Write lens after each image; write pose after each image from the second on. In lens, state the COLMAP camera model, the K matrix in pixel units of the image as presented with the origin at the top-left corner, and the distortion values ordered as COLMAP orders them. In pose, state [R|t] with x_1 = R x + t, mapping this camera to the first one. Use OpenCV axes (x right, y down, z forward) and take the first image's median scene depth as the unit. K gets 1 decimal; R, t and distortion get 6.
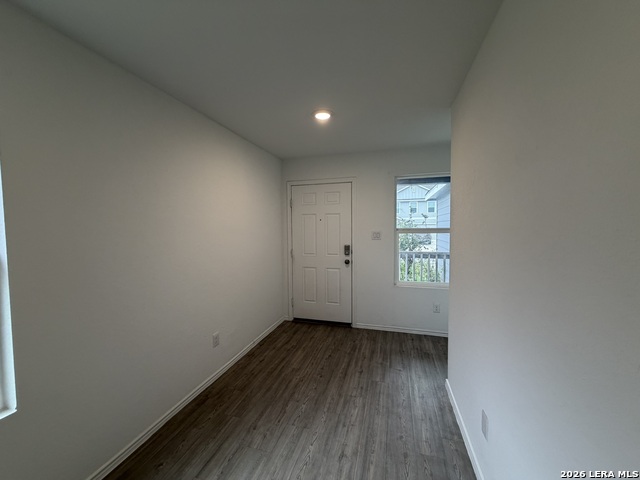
lens RADIAL K [[253.6, 0, 320.1], [0, 253.6, 237.3], [0, 0, 1]] dist [0.000001, -0.000277]
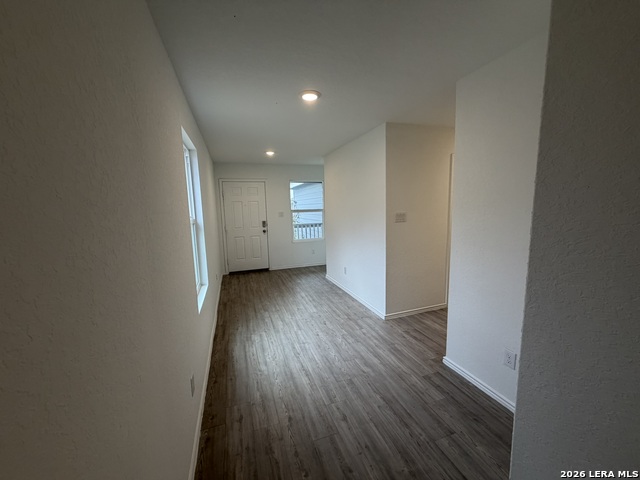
lens RADIAL K [[253.6, 0, 322.7], [0, 253.6, 240.0], [0, 0, 1]] dist [0.000001, -0.000277]
pose [[0.809141, -0.088280, 0.580945, -0.554771], [0.040721, 0.994698, 0.094438, 0.014380], [-0.586202, -0.052757, 0.808445, -0.553762]]
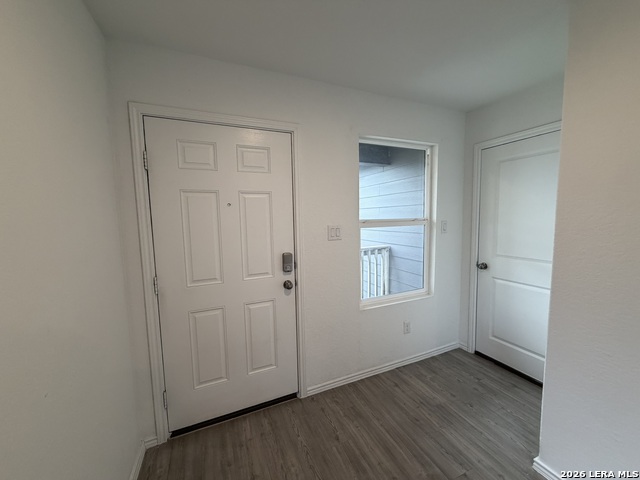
lens RADIAL K [[253.6, 0, 320.0], [0, 253.6, 239.5], [0, 0, 1]] dist [0.000001, -0.000277]
pose [[0.766852, -0.066556, 0.638364, -0.178731], [0.035566, 0.997487, 0.061275, -0.028893], [-0.640838, -0.024285, 0.767292, 0.563271]]
